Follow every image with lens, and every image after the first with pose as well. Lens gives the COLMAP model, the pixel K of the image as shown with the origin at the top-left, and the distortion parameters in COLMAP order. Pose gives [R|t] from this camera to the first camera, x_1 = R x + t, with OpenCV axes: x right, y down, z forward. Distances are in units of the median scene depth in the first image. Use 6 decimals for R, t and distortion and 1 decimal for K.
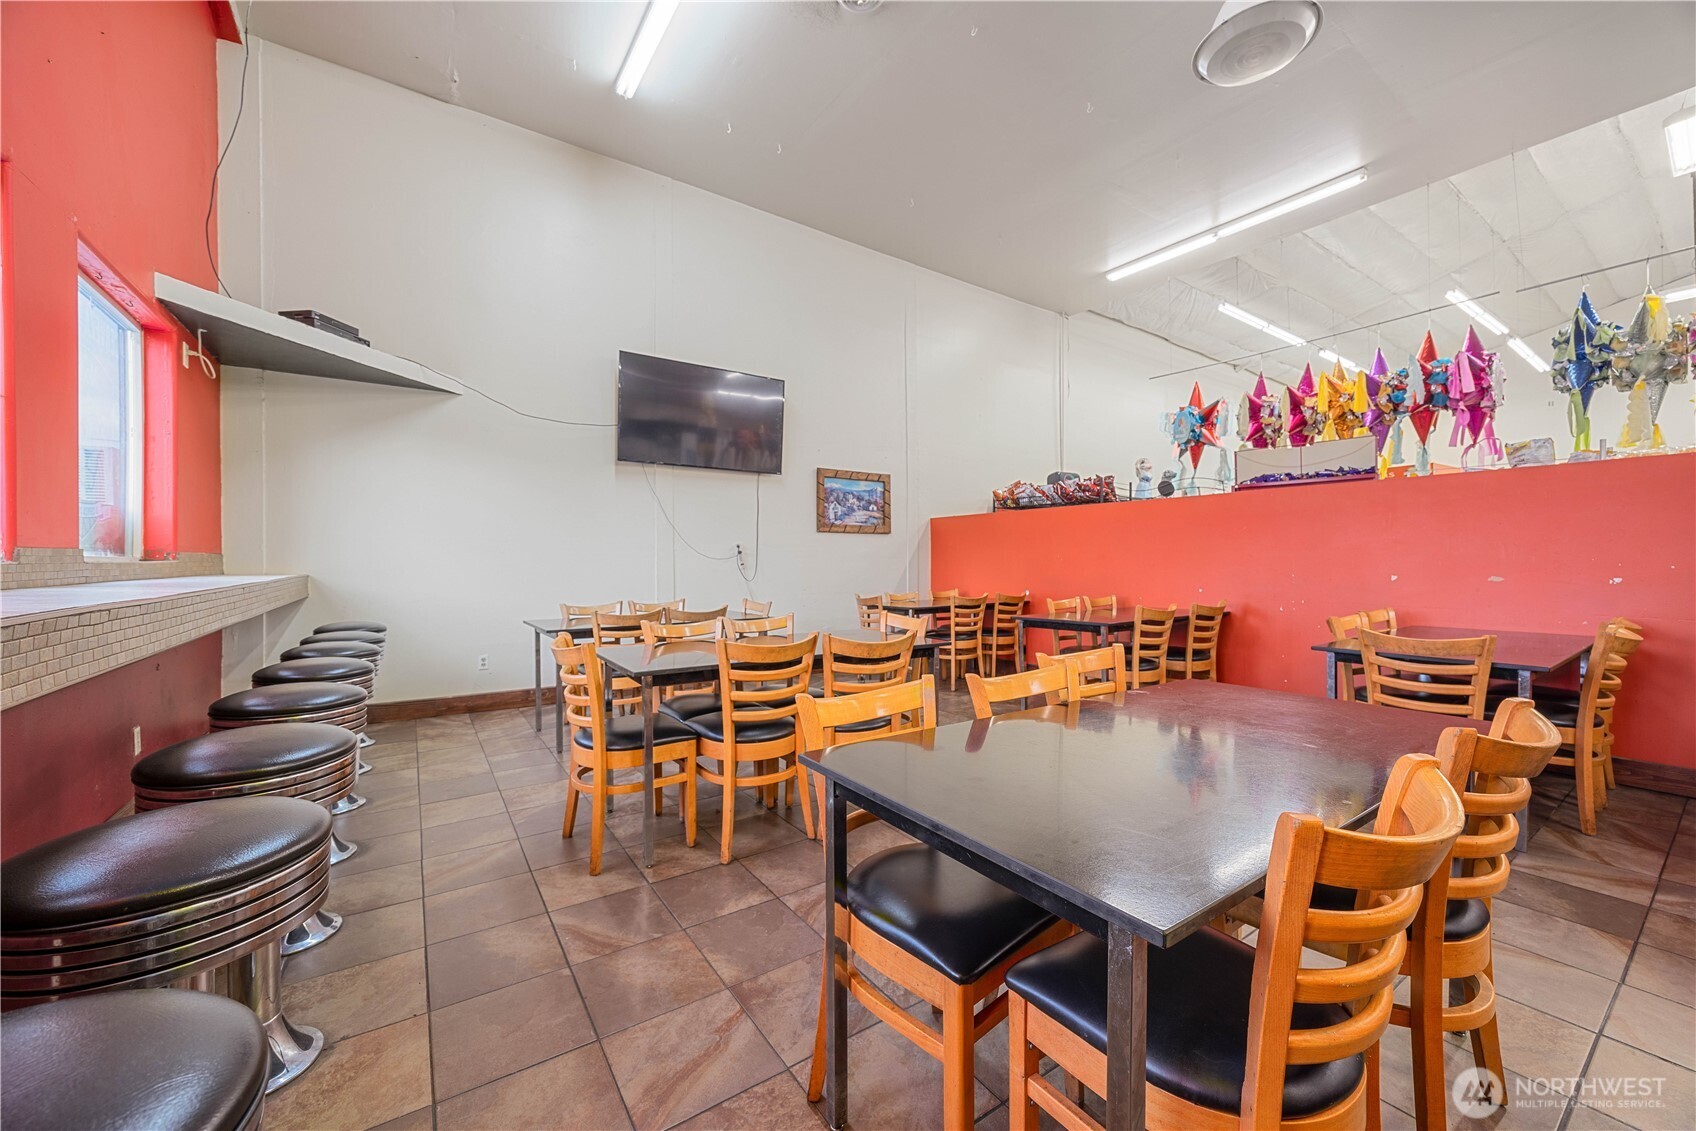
lens RADIAL K [[646.9, 0, 840.0], [0, 646.9, 565.5], [0, 0, 1]] dist [-0.008018, -0.000379]
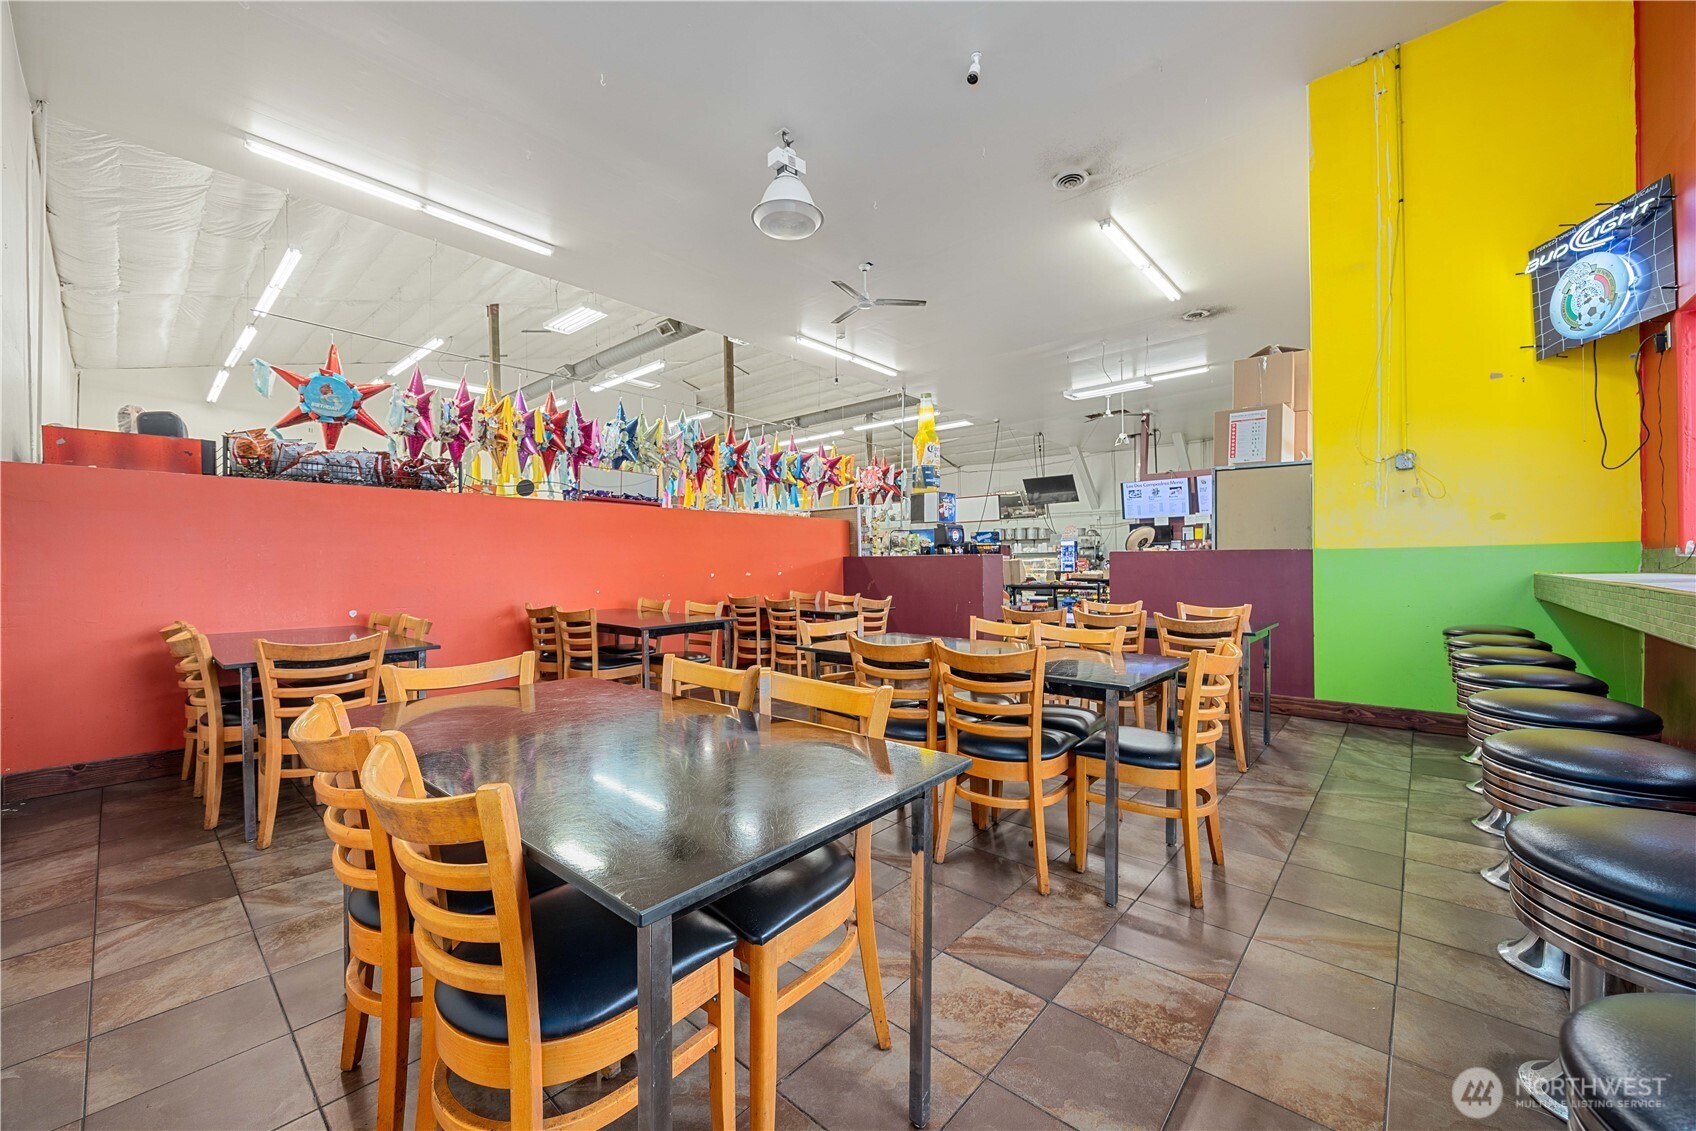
lens RADIAL K [[646.9, 0, 844.9], [0, 646.9, 565.7], [0, 0, 1]] dist [-0.008018, -0.000379]
pose [[-0.246337, 0.005836, 0.969167, -0.436710], [0.007550, 0.999963, -0.004103, 0.001492], [-0.969155, 0.006306, -0.246372, 0.647320]]
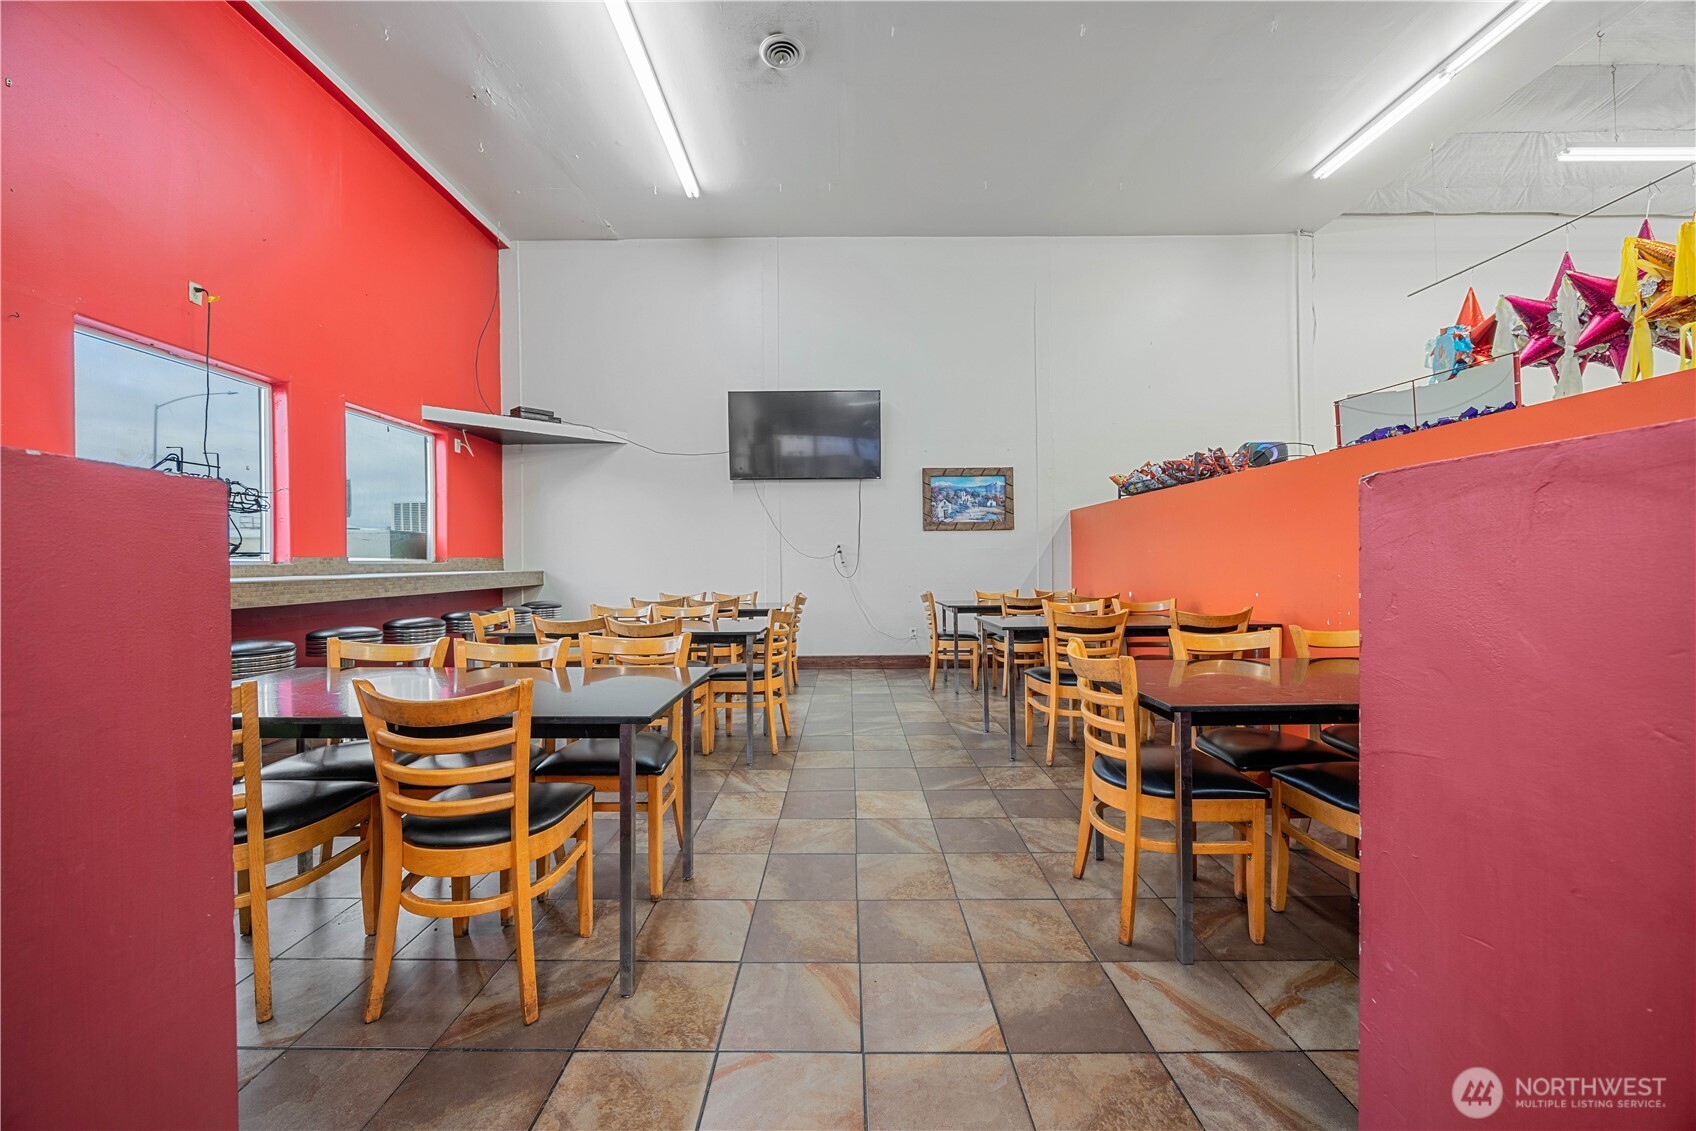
lens RADIAL K [[646.9, 0, 829.9], [0, 646.9, 568.1], [0, 0, 1]] dist [-0.008018, -0.000379]
pose [[0.815847, -0.001032, -0.578267, 0.439005], [0.005417, 0.999968, 0.005858, 0.001016], [0.578243, -0.007912, 0.815827, 0.072626]]
